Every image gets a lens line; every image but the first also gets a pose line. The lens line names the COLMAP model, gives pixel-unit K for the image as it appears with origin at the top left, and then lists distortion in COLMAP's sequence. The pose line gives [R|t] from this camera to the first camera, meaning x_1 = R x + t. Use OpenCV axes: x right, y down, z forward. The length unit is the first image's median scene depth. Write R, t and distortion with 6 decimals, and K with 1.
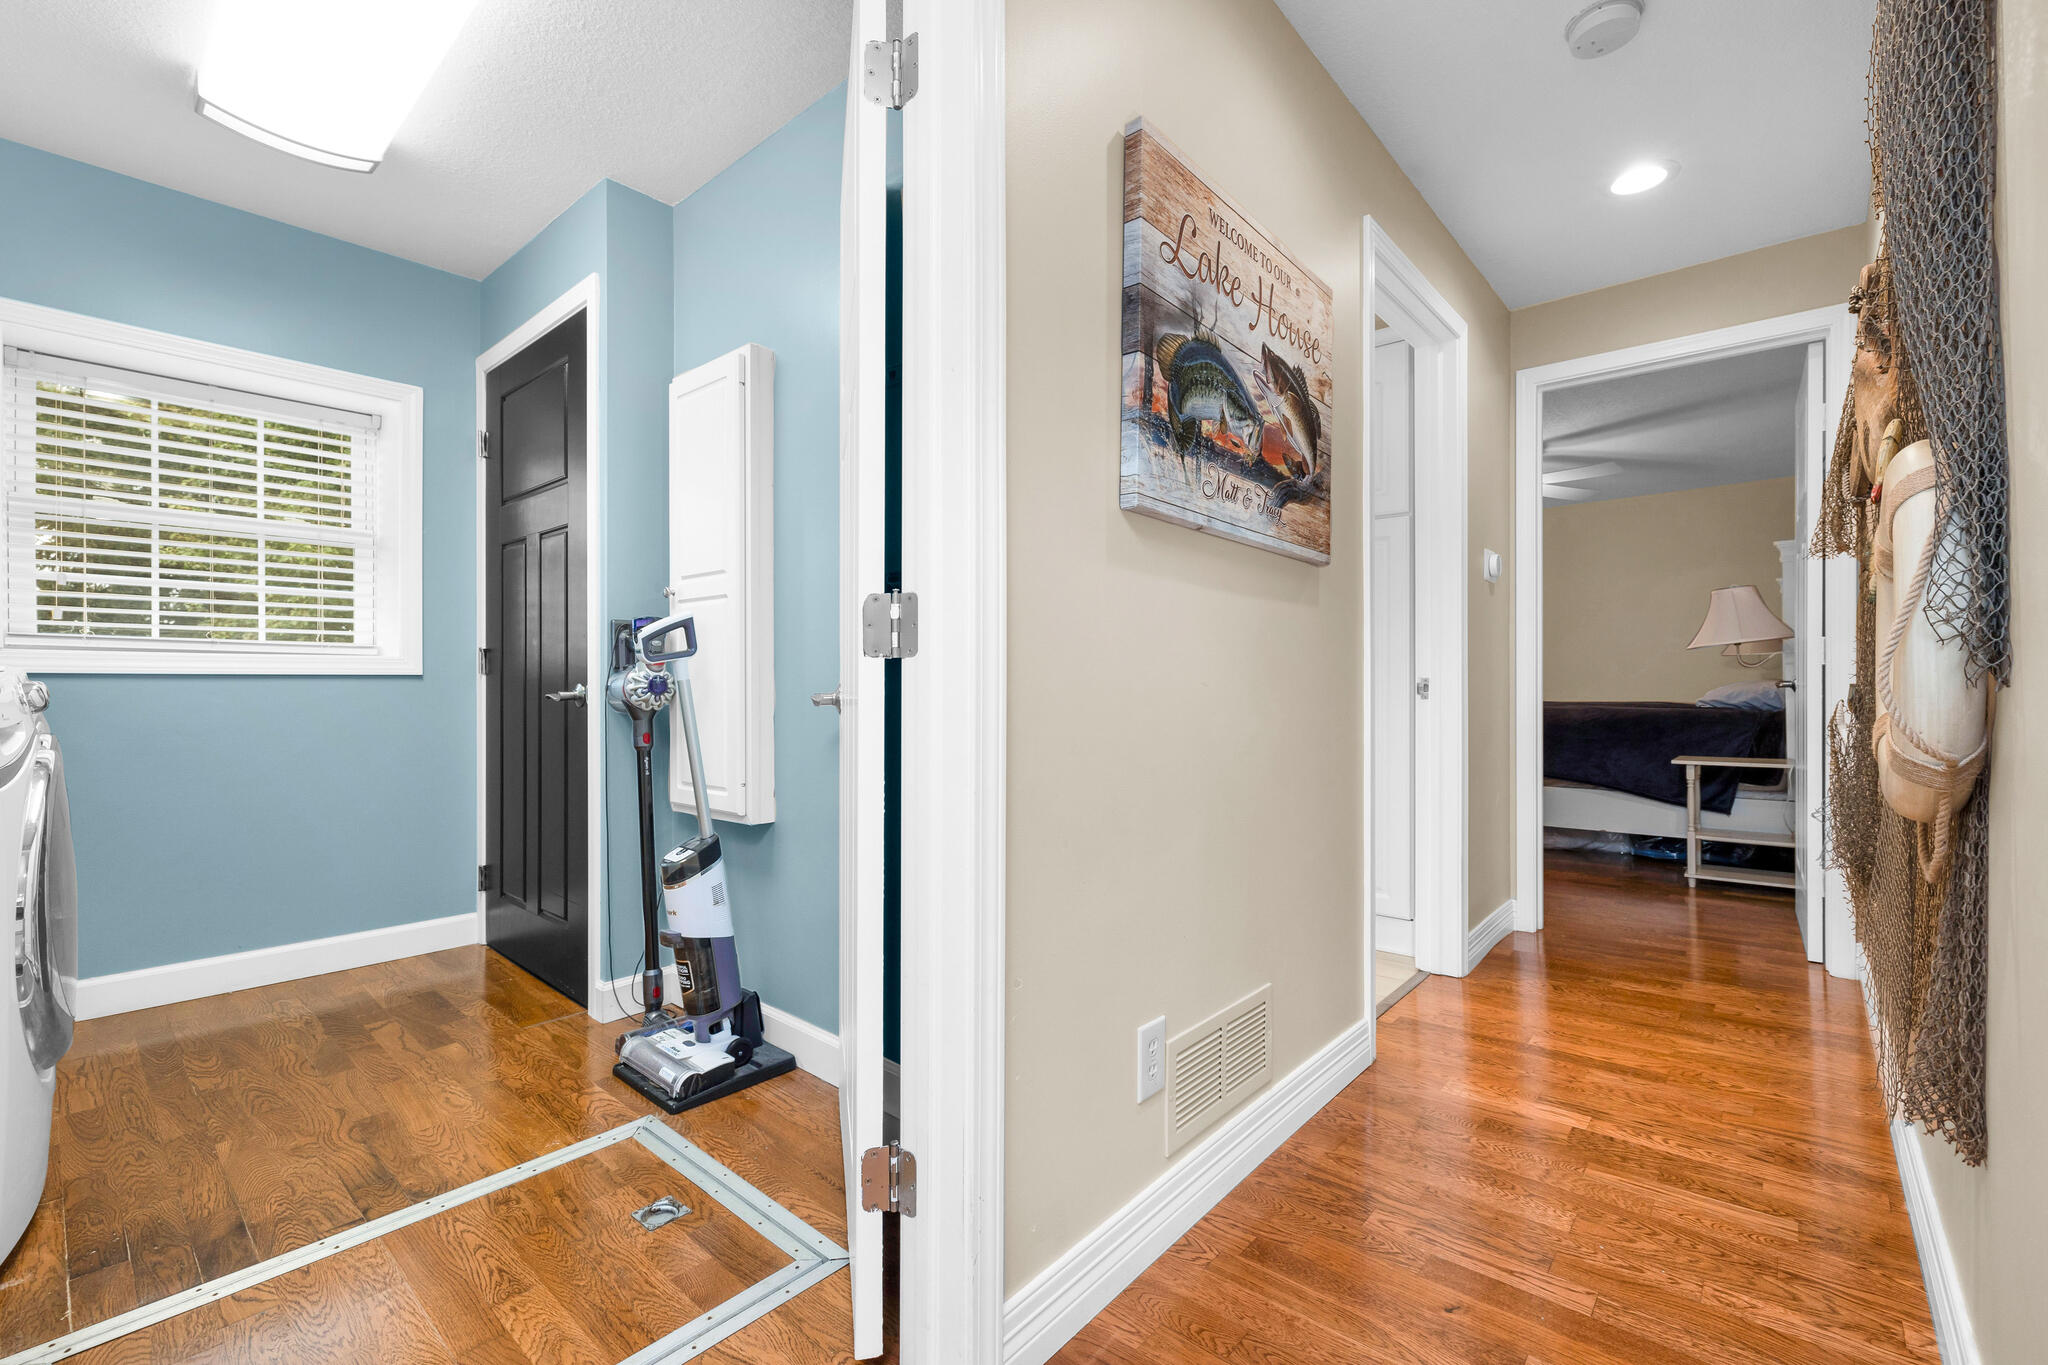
lens RADIAL K [[868.4, 0, 1027.7], [0, 868.4, 684.0], [0, 0, 1]] dist [-0.000240, 0.000140]
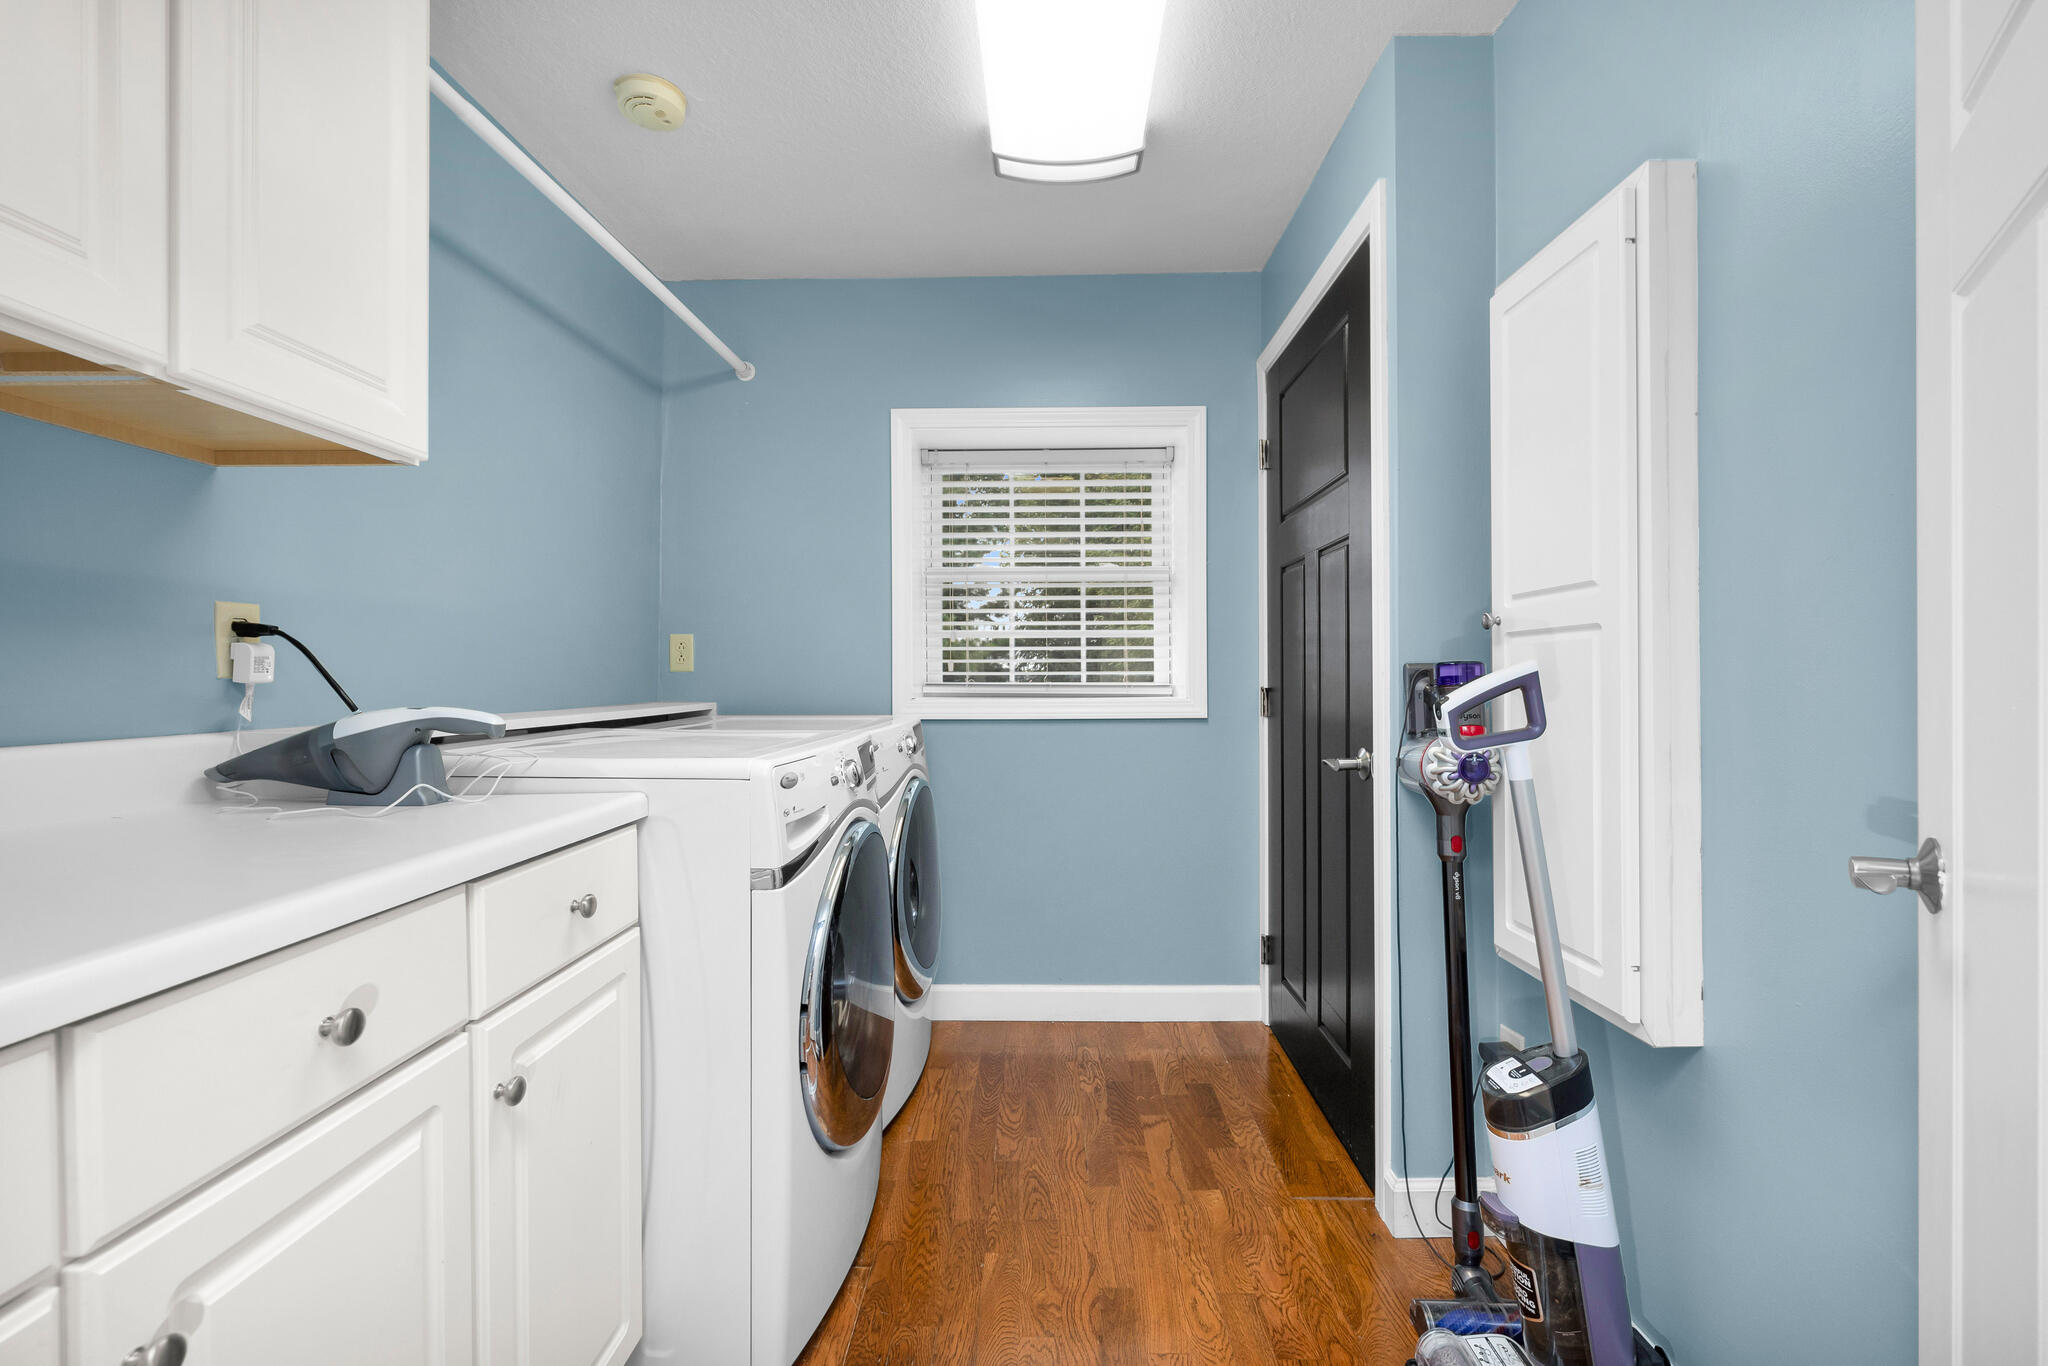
lens RADIAL K [[872.0, 0, 1027.4], [0, 872.0, 681.6], [0, 0, 1]] dist [0.000647, 0.000146]
pose [[0.645660, -0.002040, -0.763623, -0.134744], [0.002895, 0.999996, -0.000223, -0.058465], [0.763620, -0.002067, 0.645663, 0.304755]]
